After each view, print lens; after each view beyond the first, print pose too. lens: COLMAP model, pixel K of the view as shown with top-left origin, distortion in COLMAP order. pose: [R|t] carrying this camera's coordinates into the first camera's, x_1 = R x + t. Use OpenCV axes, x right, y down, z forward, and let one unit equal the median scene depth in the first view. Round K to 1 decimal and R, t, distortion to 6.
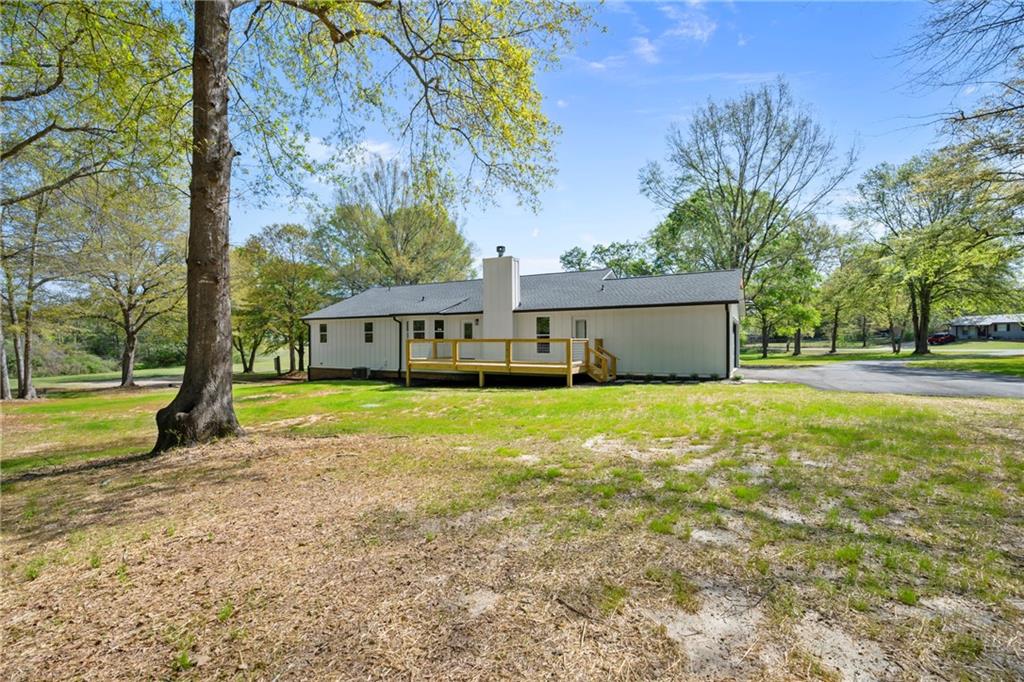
lens RADIAL K [[463.2, 0, 511.3], [0, 463.2, 342.5], [0, 0, 1]] dist [0.002114, 0.000207]
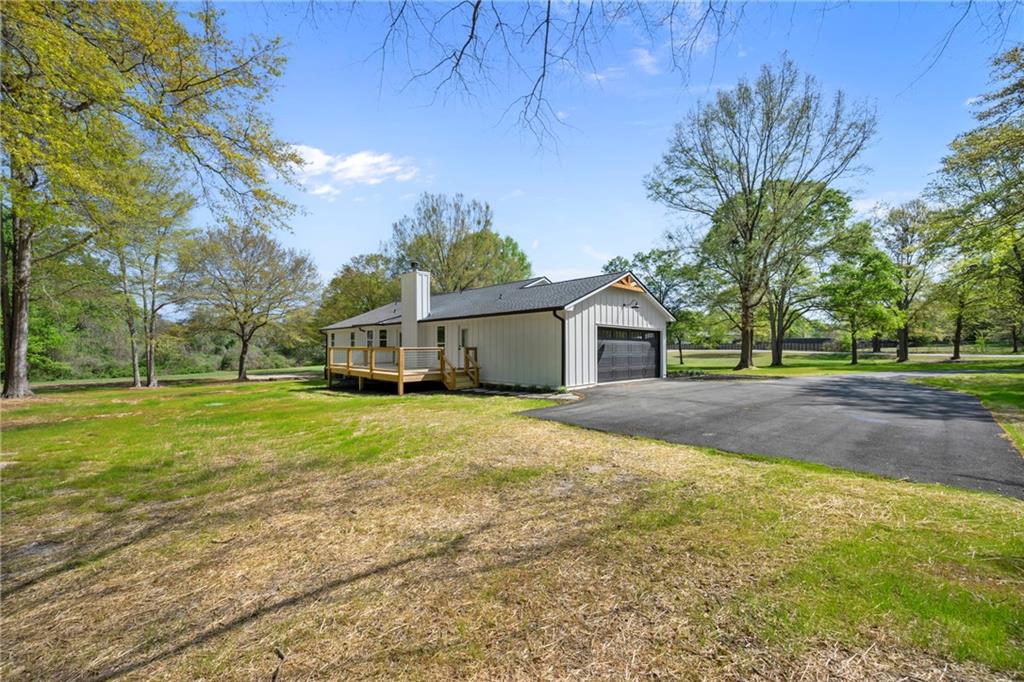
lens RADIAL K [[404.6, 0, 511.9], [0, 404.6, 339.0], [0, 0, 1]] dist [-0.002355, -0.000070]
pose [[0.952934, -0.004030, -0.303150, 0.313773], [-0.000761, 0.999877, -0.015684, -0.007056], [0.303176, 0.015177, 0.952814, 0.100392]]
